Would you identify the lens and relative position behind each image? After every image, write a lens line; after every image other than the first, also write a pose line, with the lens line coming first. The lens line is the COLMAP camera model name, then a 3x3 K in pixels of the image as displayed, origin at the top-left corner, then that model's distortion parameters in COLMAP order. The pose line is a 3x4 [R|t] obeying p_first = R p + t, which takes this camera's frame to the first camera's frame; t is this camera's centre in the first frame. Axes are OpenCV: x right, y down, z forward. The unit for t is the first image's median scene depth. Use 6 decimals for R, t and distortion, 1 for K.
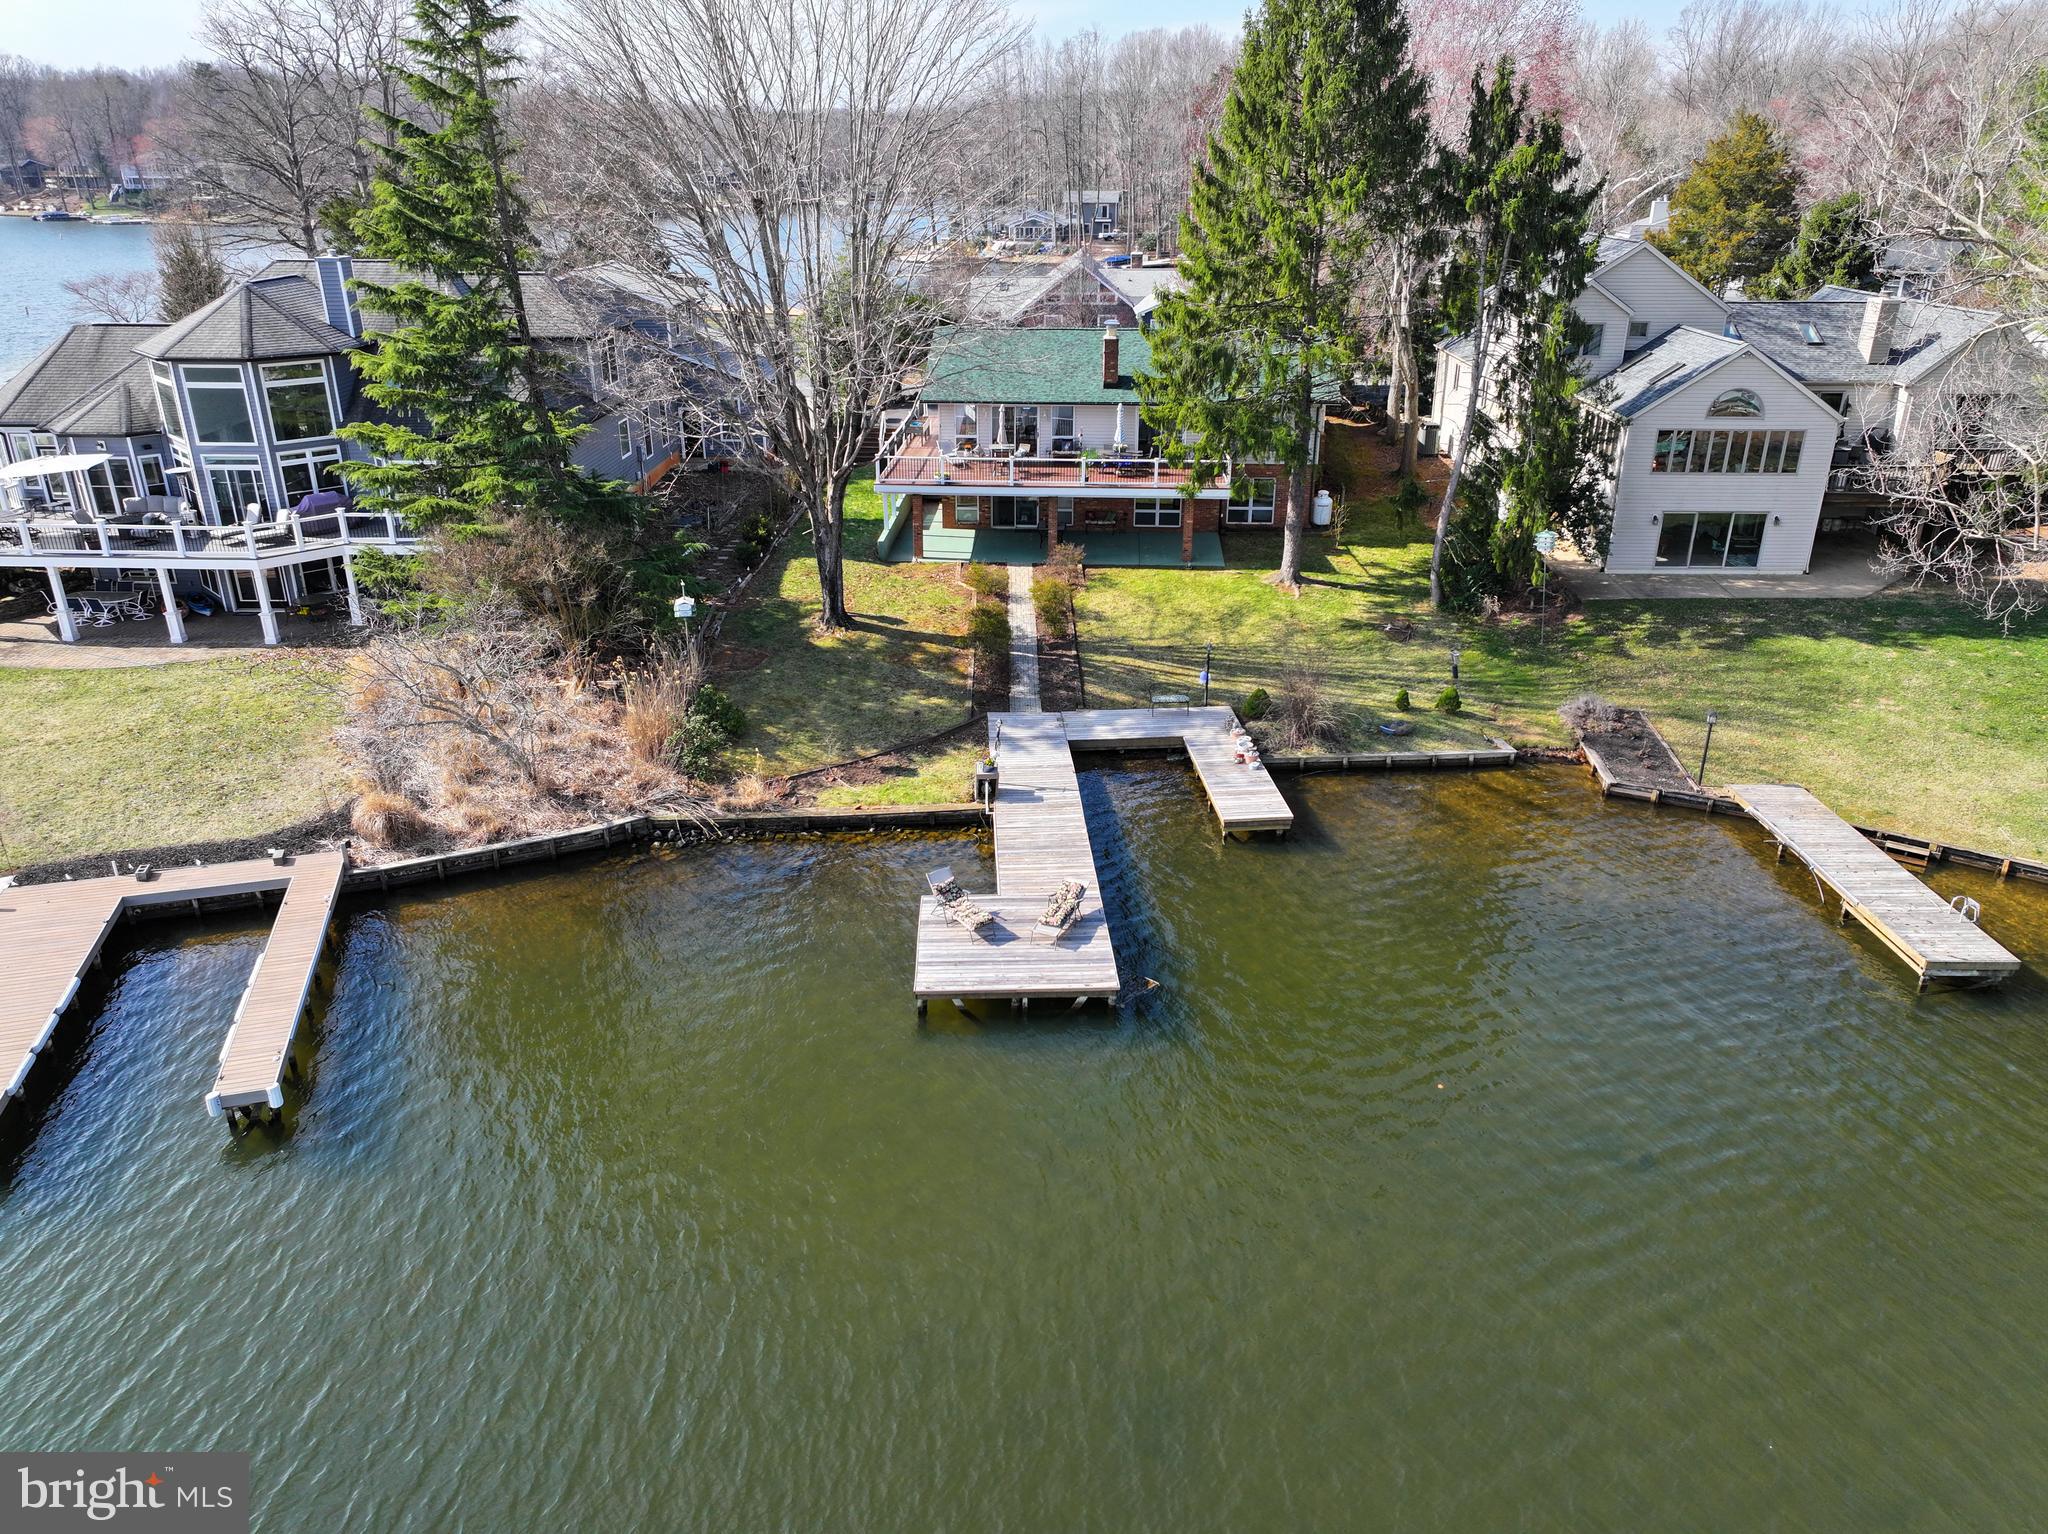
lens RADIAL K [[1441.1, 0, 1026.6], [0, 1441.1, 767.7], [0, 0, 1]] dist [-0.002928, 0.020437]
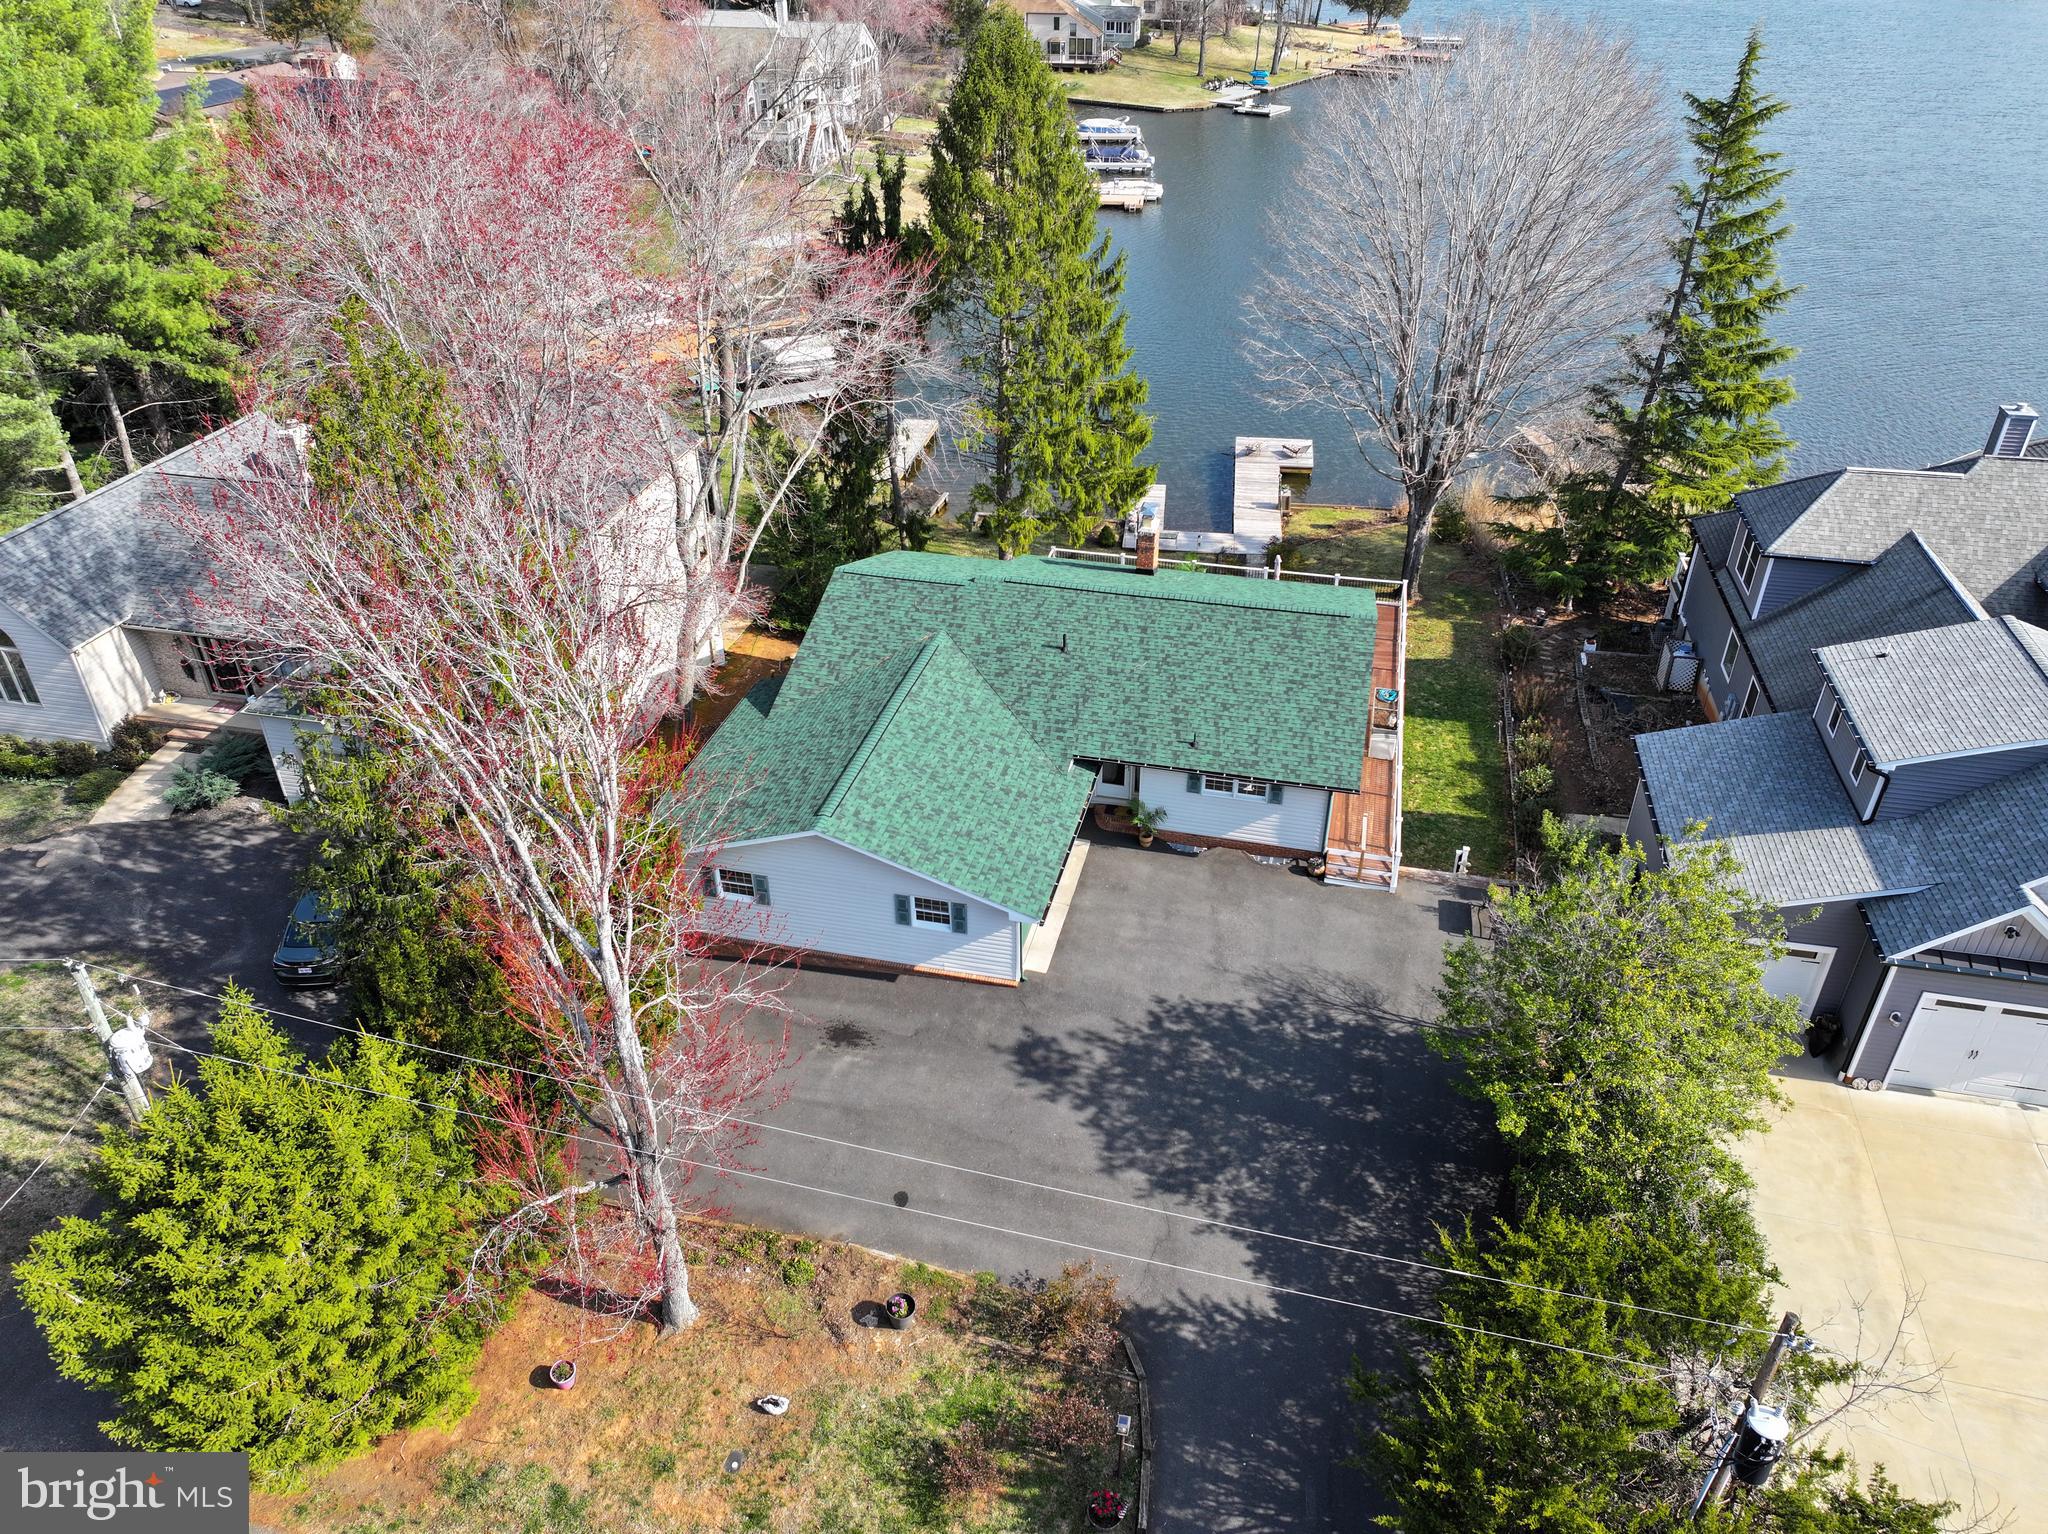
lens RADIAL K [[1441.1, 0, 1038.8], [0, 1441.1, 764.1], [0, 0, 1]] dist [-0.002928, 0.020437]
pose [[-0.984268, -0.097420, 0.147399, -0.019752], [0.067723, 0.562518, 0.824007, -1.120074], [-0.163189, 0.821026, -0.547070, 1.937463]]
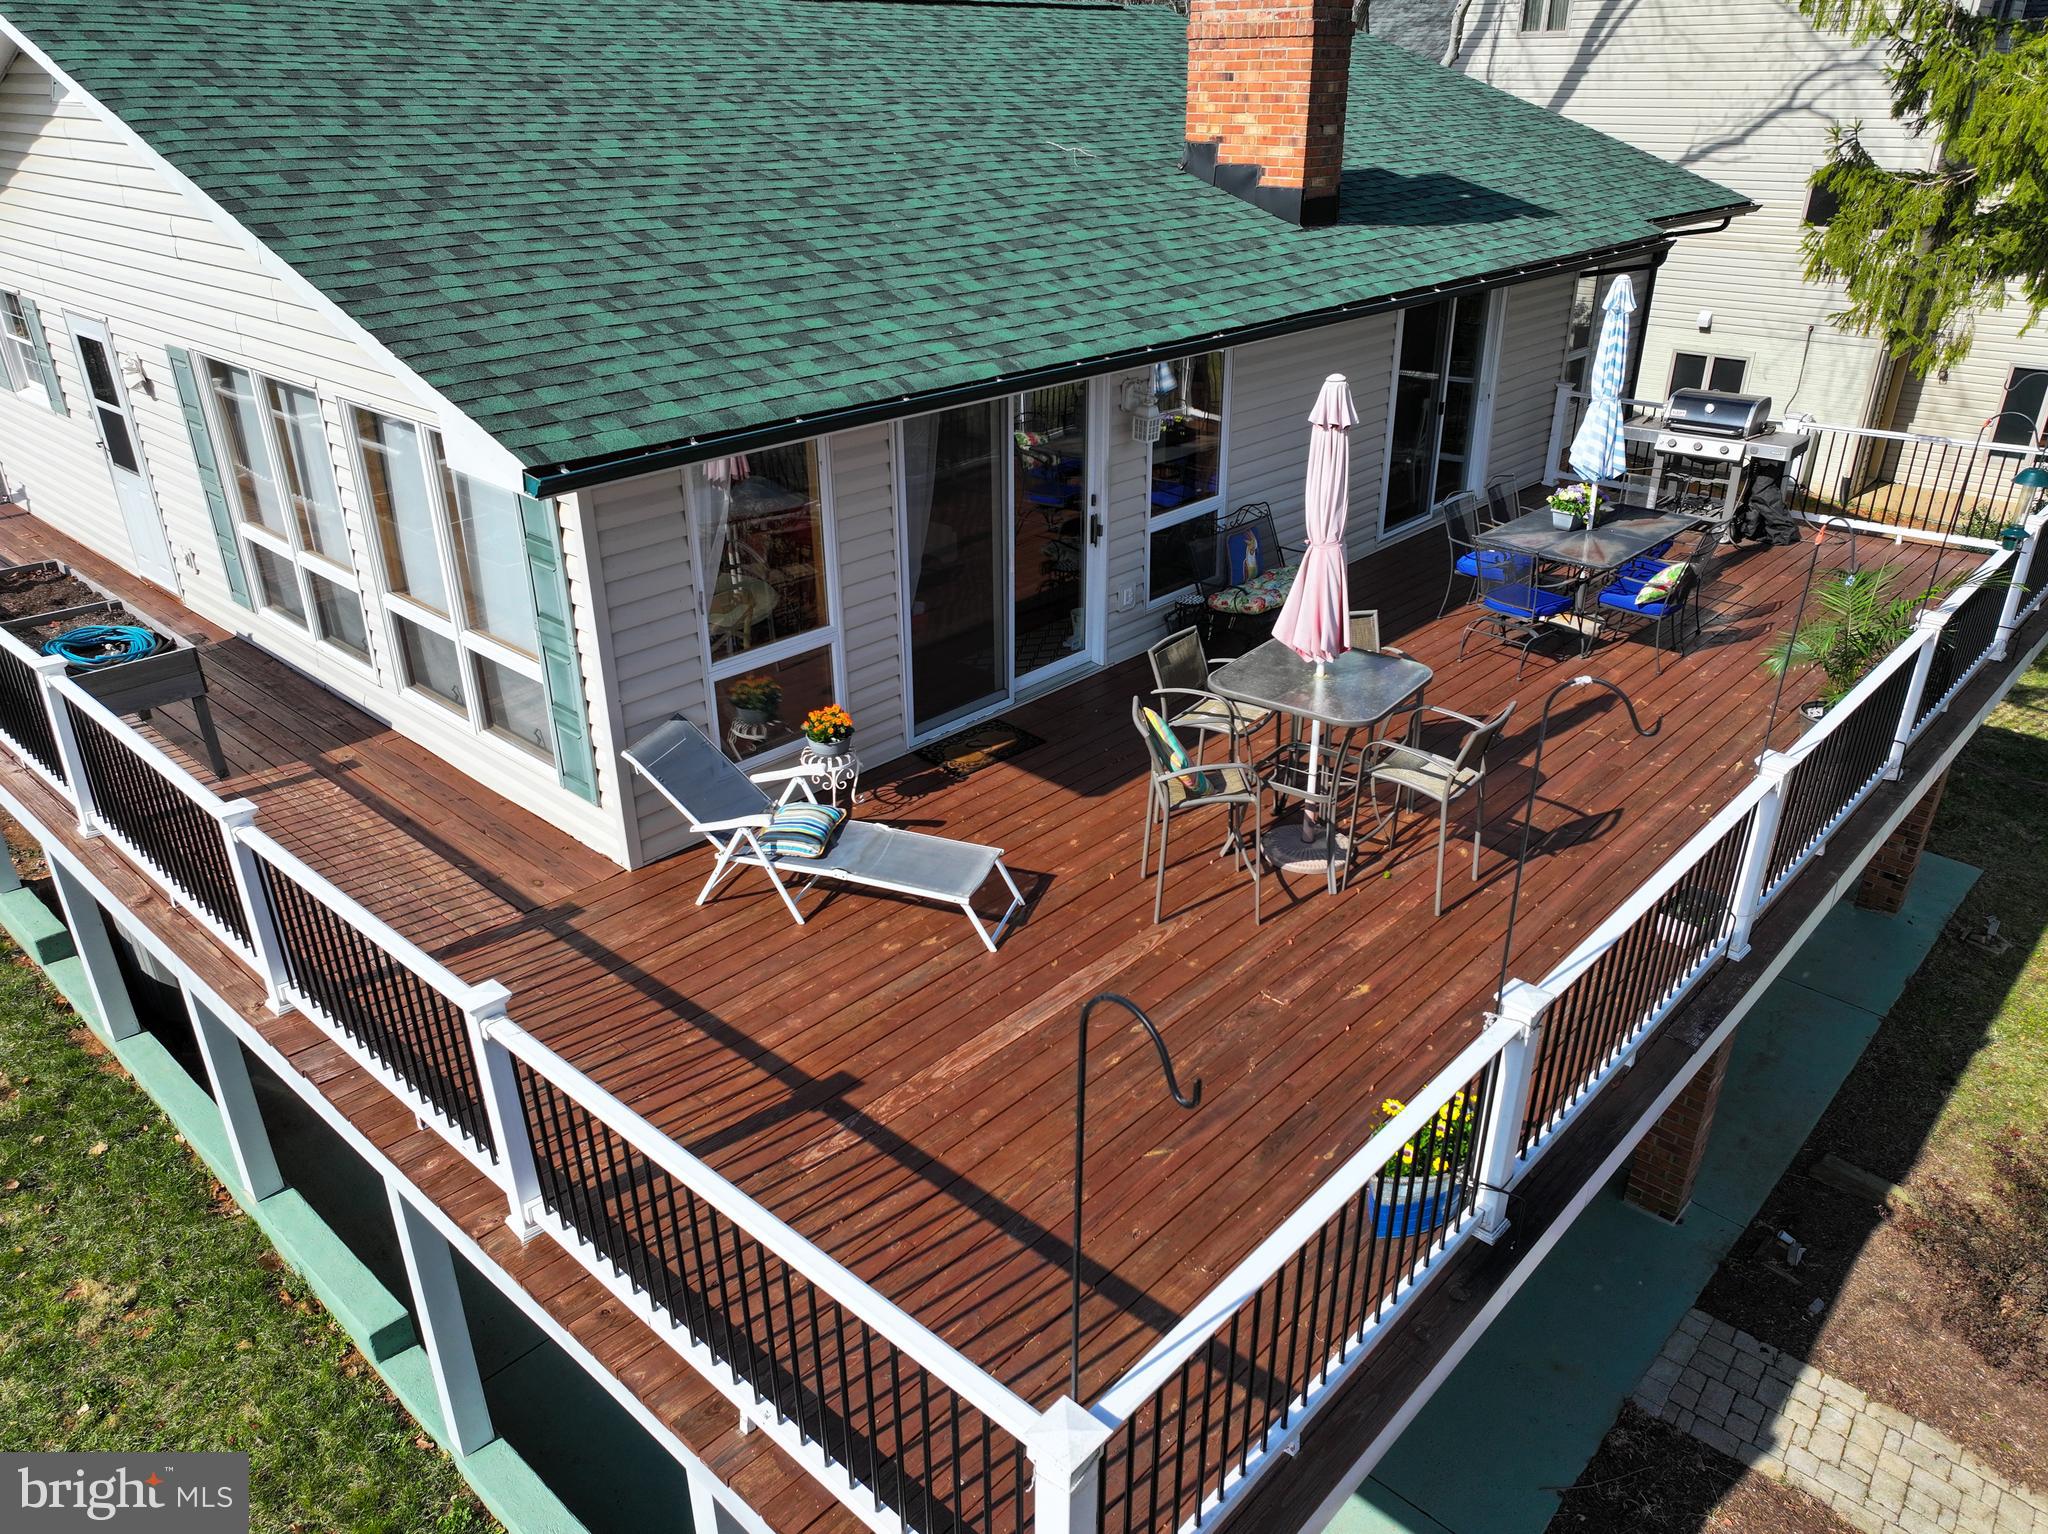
lens RADIAL K [[1441.1, 0, 1032.8], [0, 1441.1, 760.5], [0, 0, 1]] dist [-0.002928, 0.020437]
pose [[0.634378, -0.338260, 0.695086, -0.160280], [0.303166, 0.936010, 0.178816, -0.298061], [-0.711094, 0.097289, 0.696333, 1.107944]]
